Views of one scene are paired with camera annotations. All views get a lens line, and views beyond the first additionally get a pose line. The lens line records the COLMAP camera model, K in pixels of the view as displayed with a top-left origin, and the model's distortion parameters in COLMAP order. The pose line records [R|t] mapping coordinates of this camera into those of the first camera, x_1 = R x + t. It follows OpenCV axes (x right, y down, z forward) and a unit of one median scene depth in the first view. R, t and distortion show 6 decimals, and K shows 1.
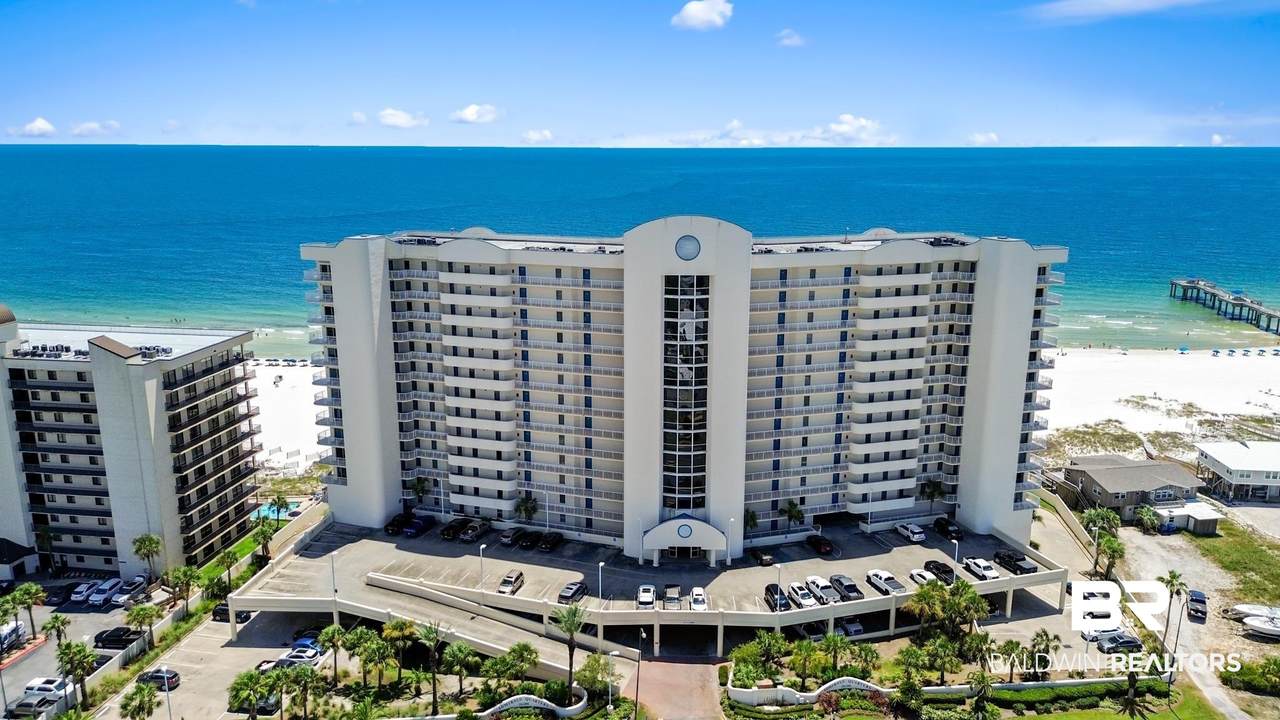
lens RADIAL K [[876.6, 0, 641.1], [0, 876.6, 394.6], [0, 0, 1]] dist [0.005962, 0.002826]
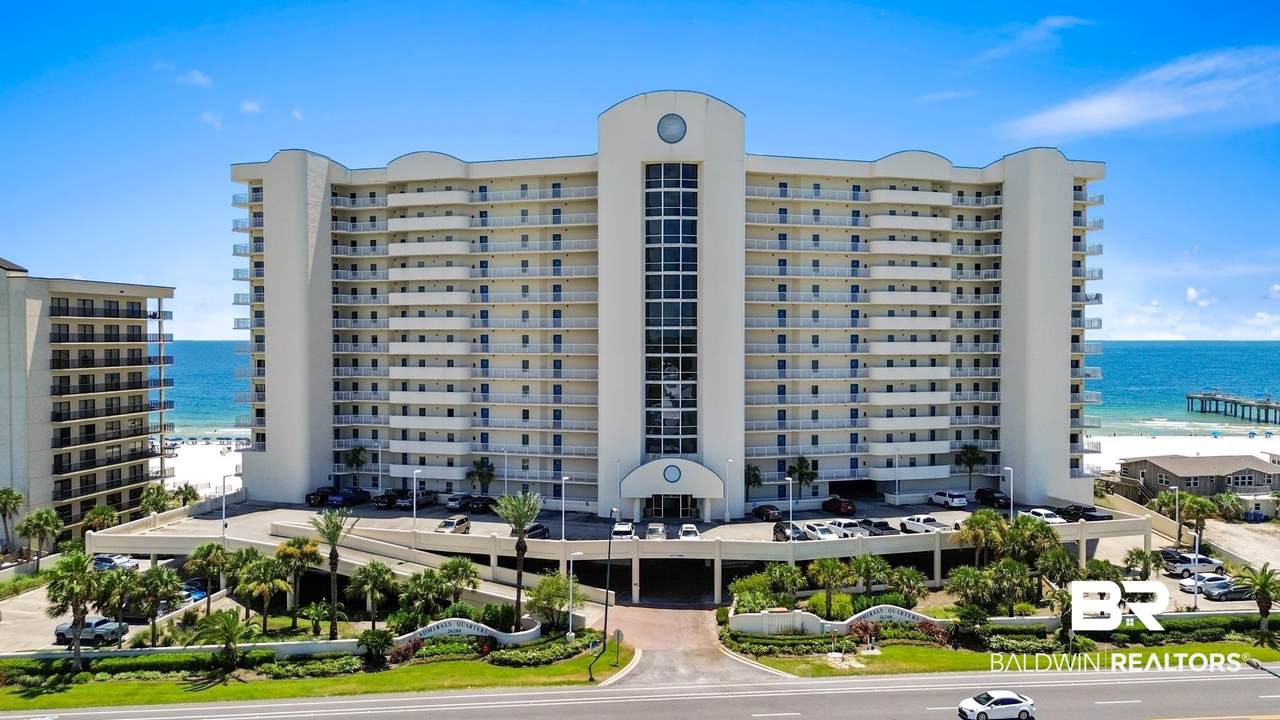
lens RADIAL K [[913.3, 0, 640.0], [0, 913.3, 360.0], [0, 0, 1]] dist [0.010115, -0.001677]
pose [[0.999974, -0.002058, 0.006967, 0.013614], [0.003400, 0.980125, -0.198352, 0.208747], [-0.006420, 0.198370, 0.980106, 0.144680]]
